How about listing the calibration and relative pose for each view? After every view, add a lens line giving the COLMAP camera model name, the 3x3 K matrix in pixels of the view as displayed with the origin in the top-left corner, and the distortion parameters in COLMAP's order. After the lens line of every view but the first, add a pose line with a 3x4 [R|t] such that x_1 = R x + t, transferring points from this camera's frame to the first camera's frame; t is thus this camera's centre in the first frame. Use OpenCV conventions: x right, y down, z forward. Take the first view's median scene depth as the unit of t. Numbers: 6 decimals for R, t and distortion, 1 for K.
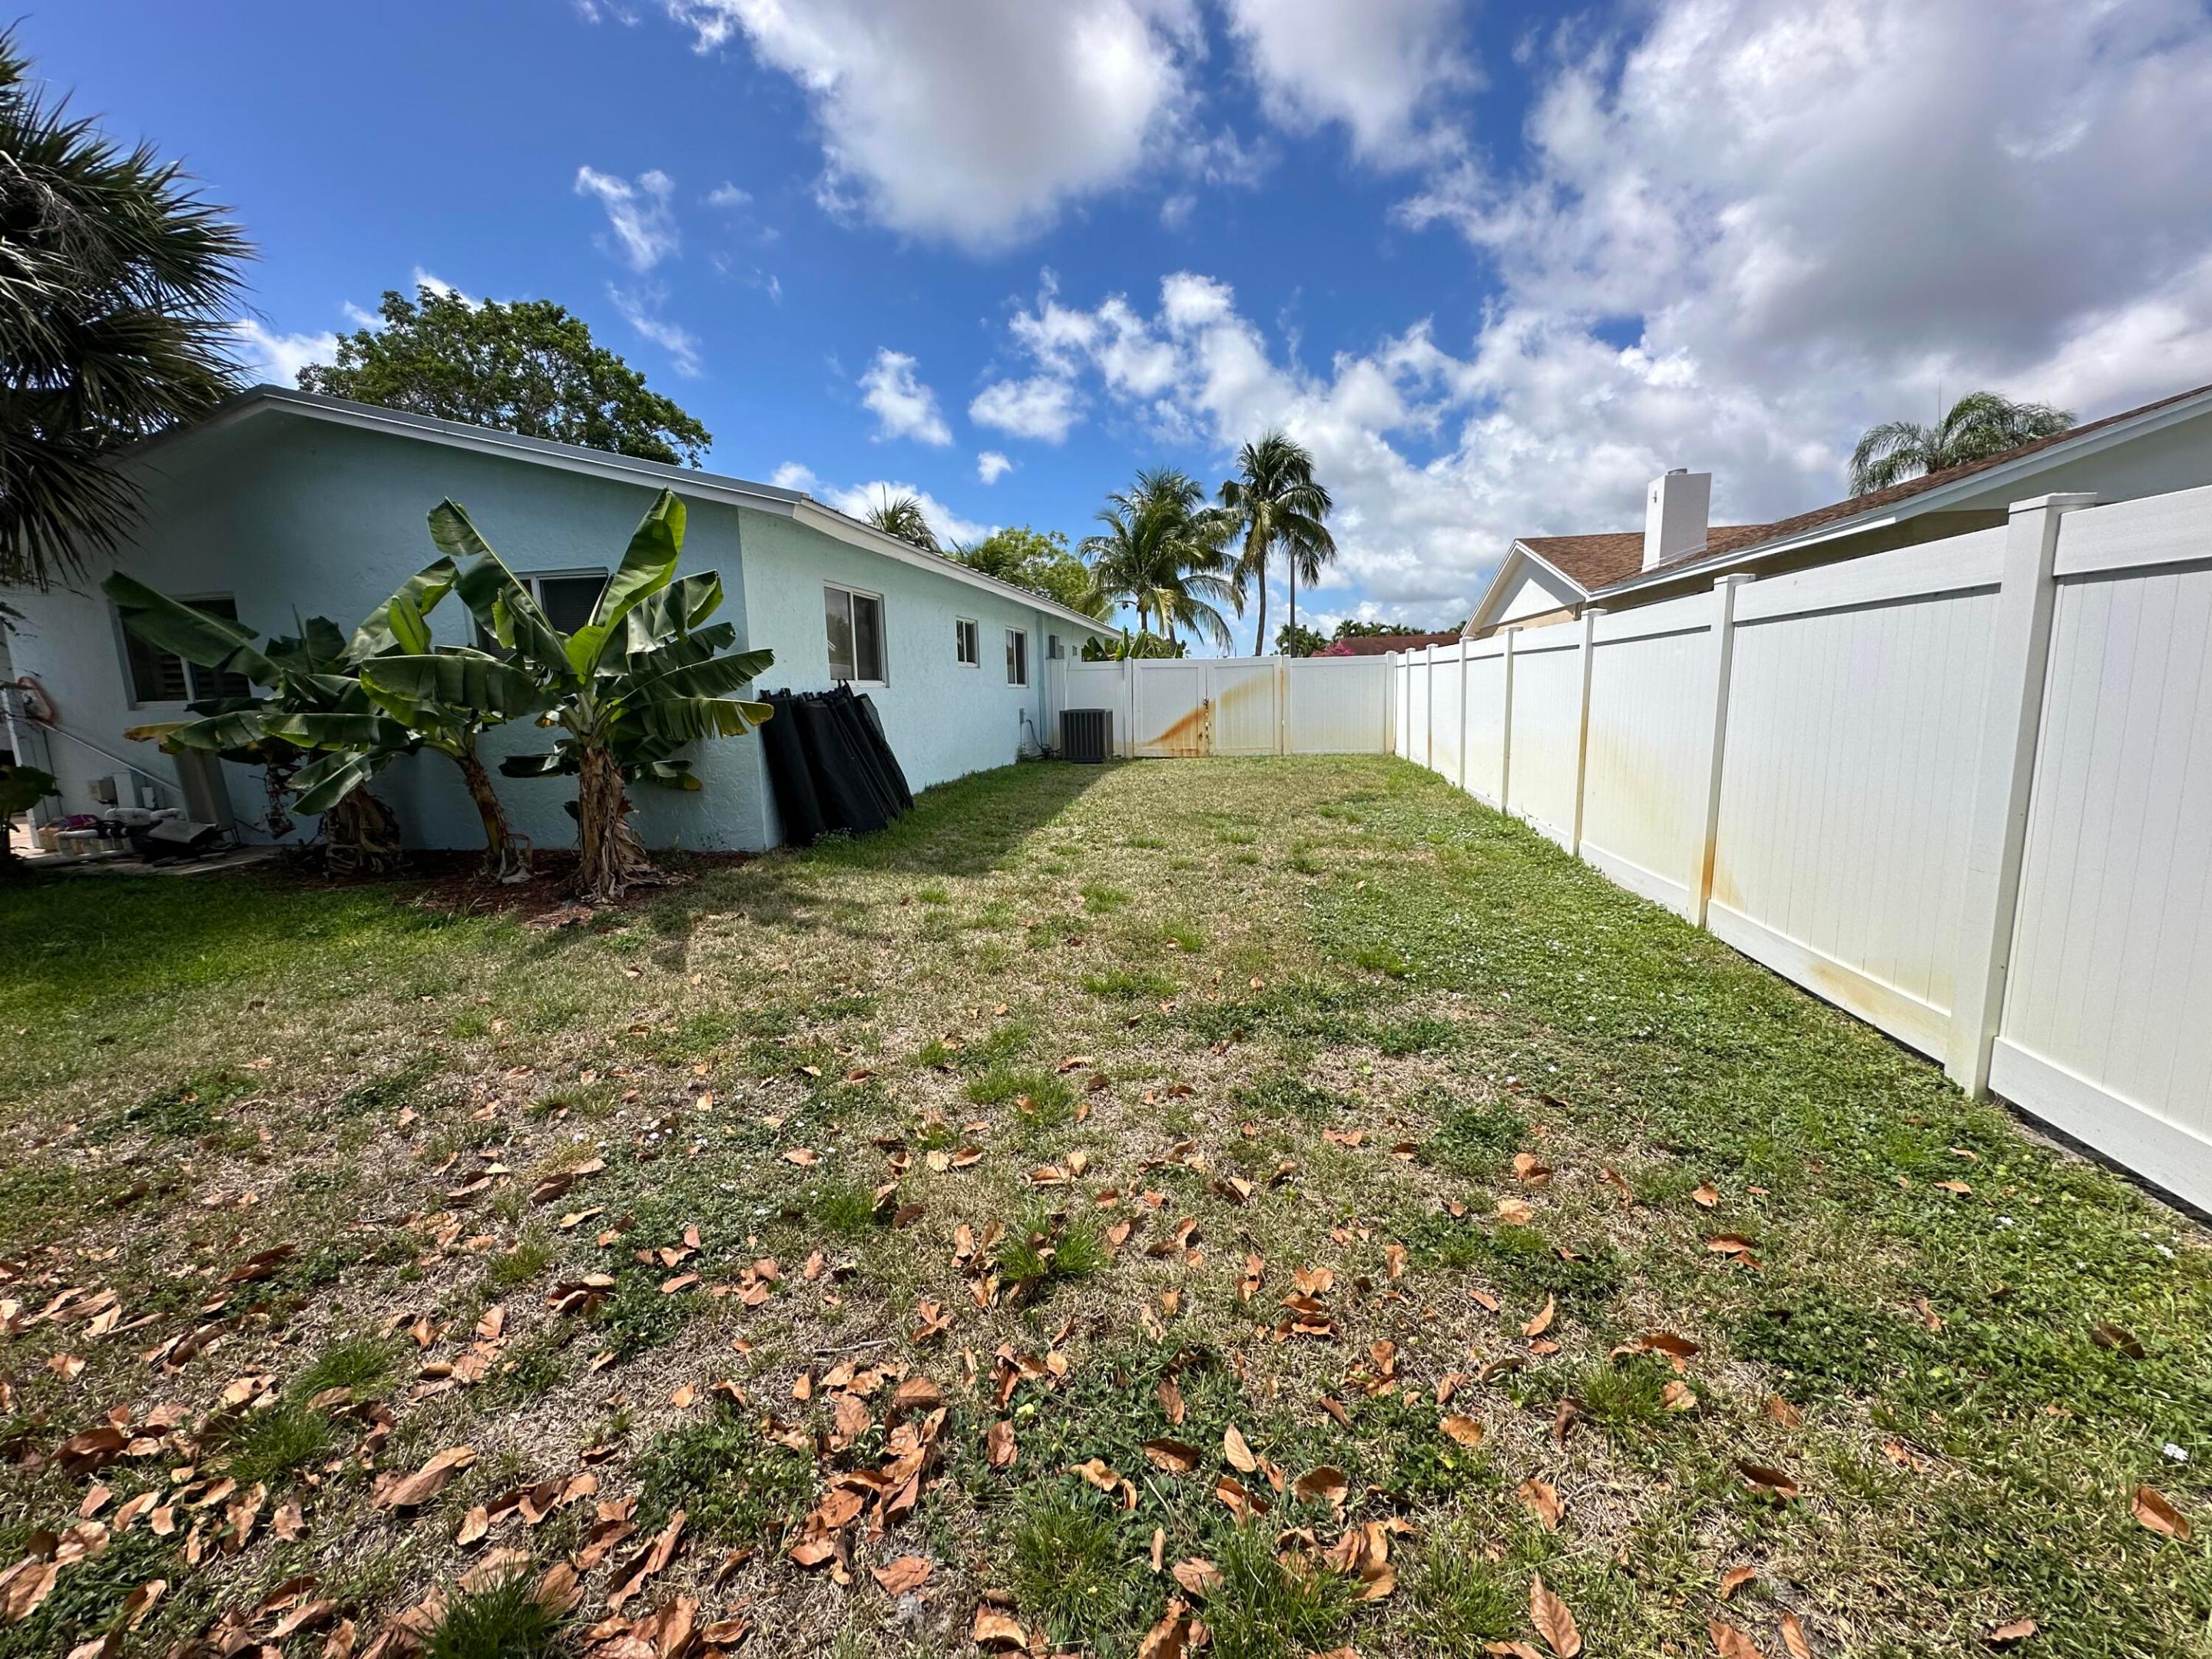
lens RADIAL K [[899.3, 0, 1106.0], [0, 899.3, 829.5], [0, 0, 1]] dist [0.000765, 0.000152]
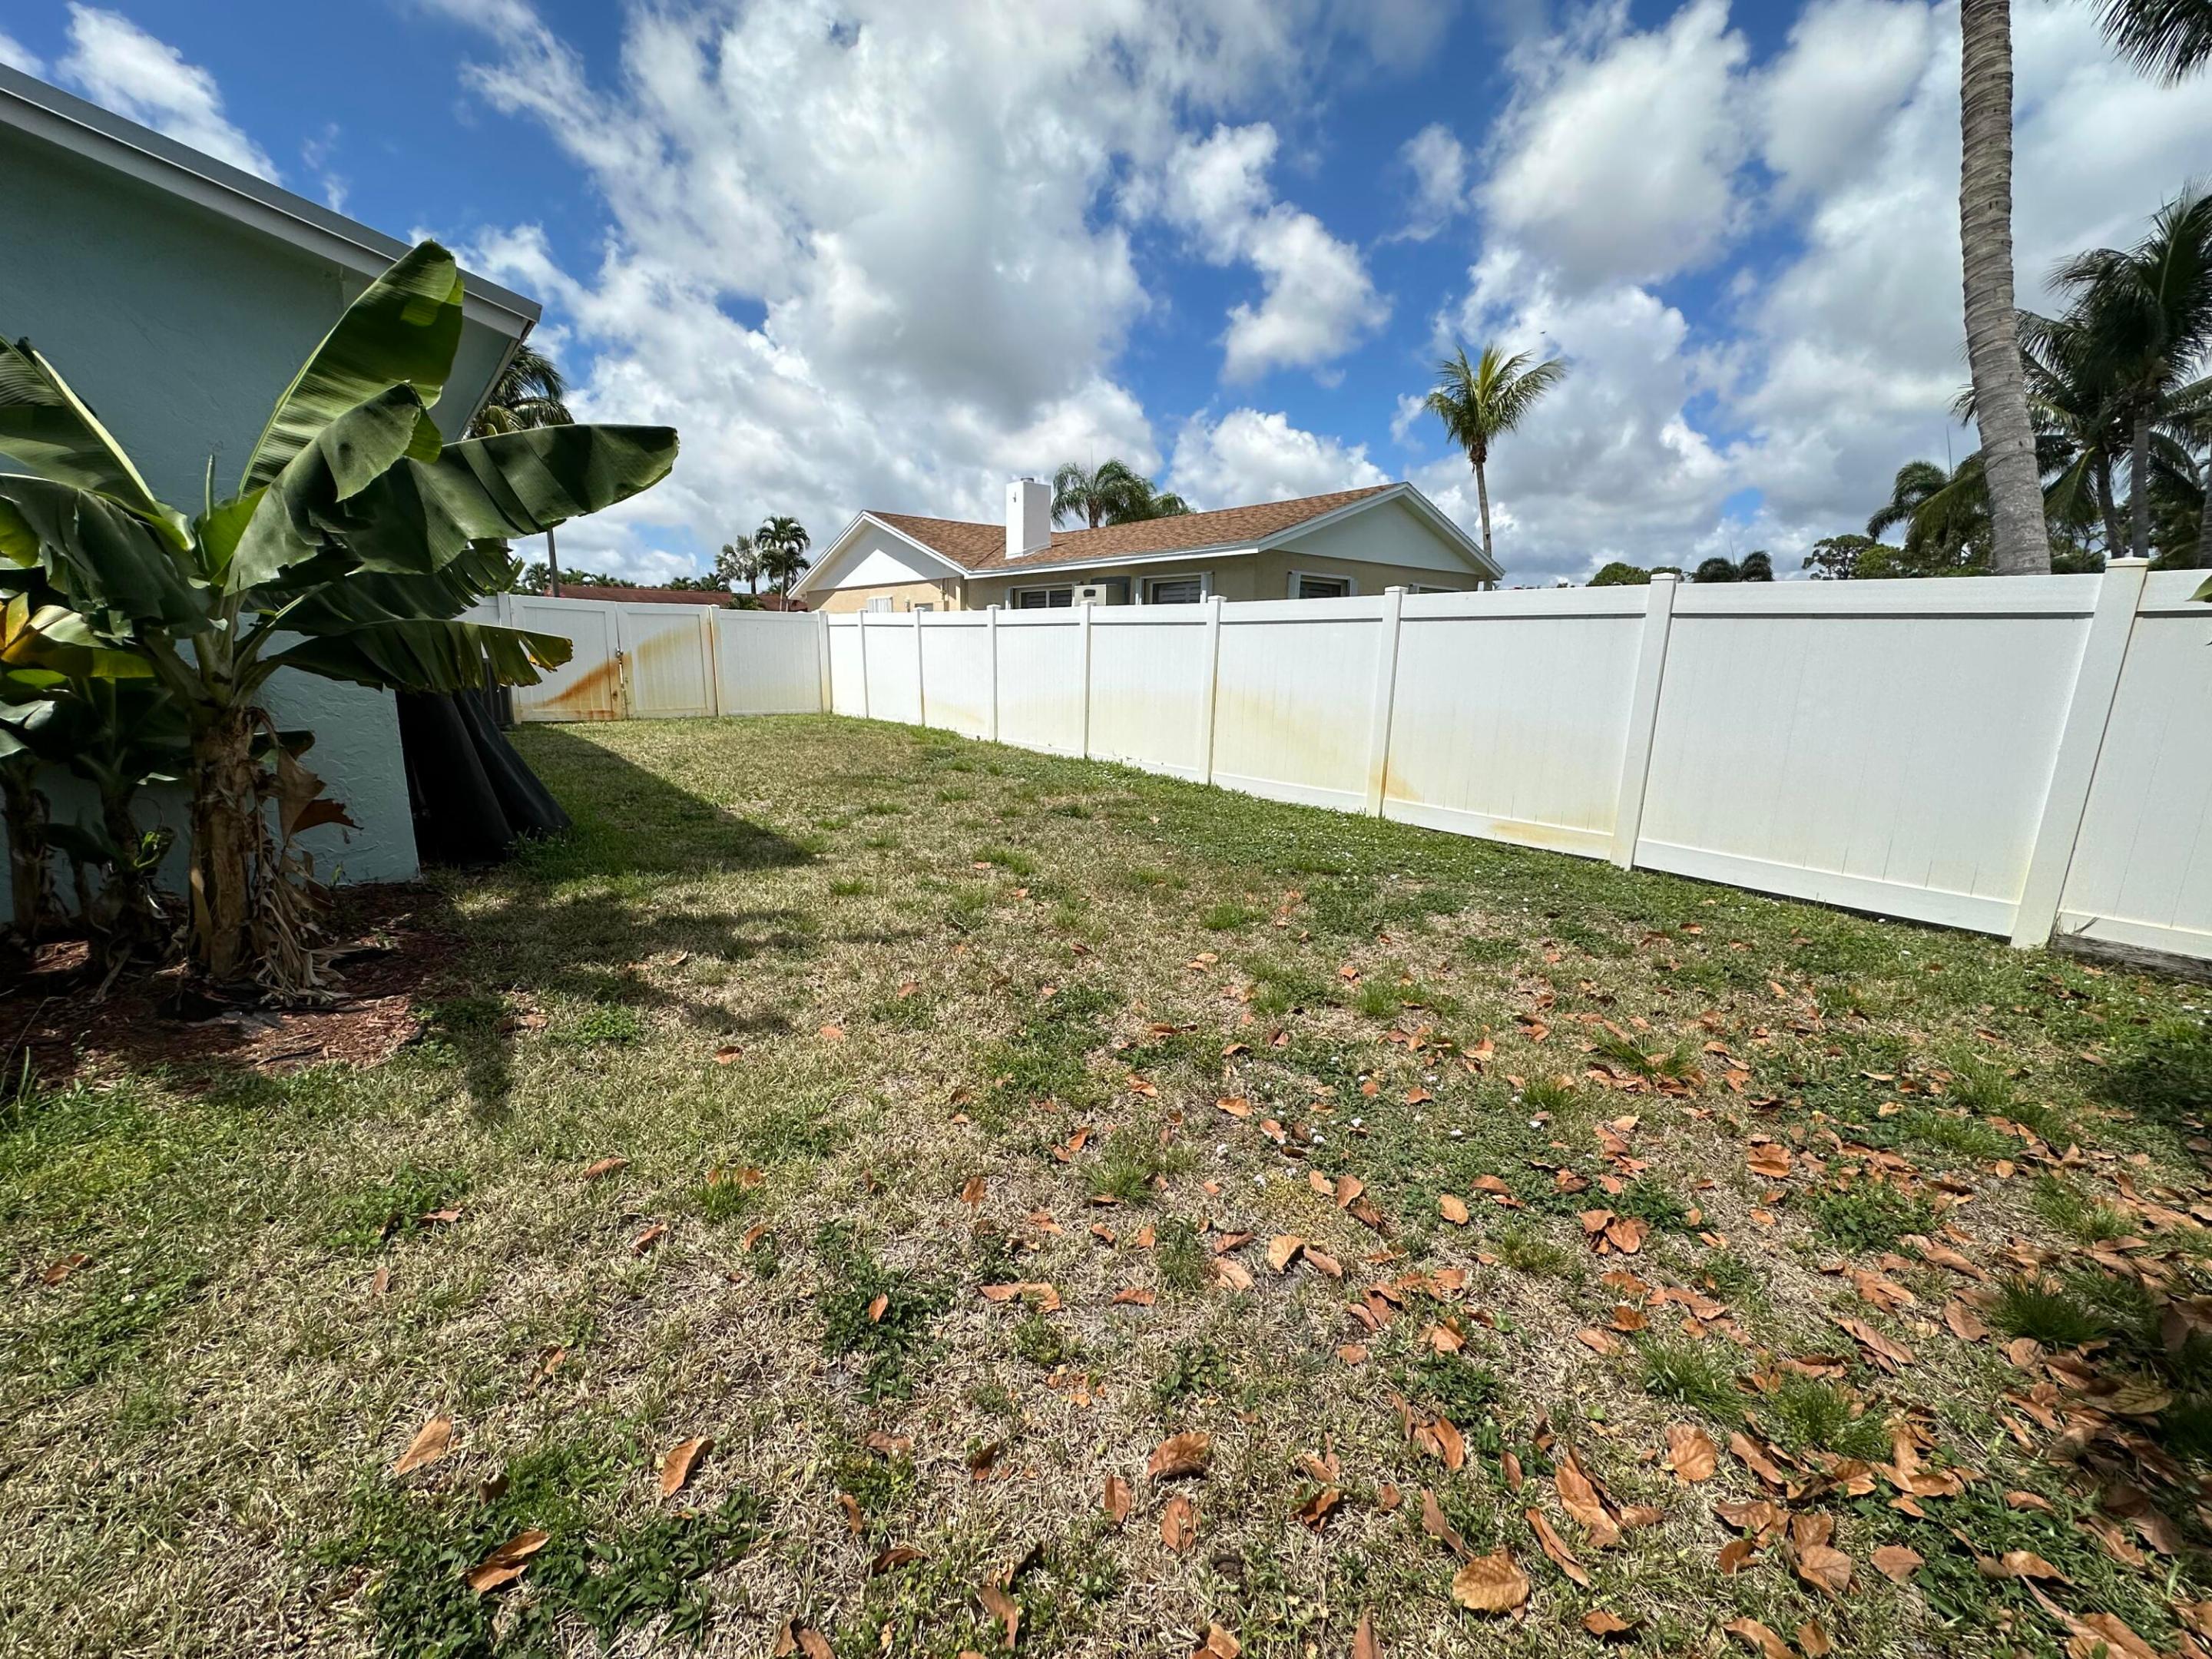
lens RADIAL K [[888.4, 0, 1126.0], [0, 888.4, 826.3], [0, 0, 1]] dist [-0.002166, -0.000153]
pose [[0.638177, -0.111663, 0.761749, -0.256302], [0.081046, 0.993672, 0.077762, -0.009555], [-0.765612, 0.012111, 0.643188, 0.120020]]
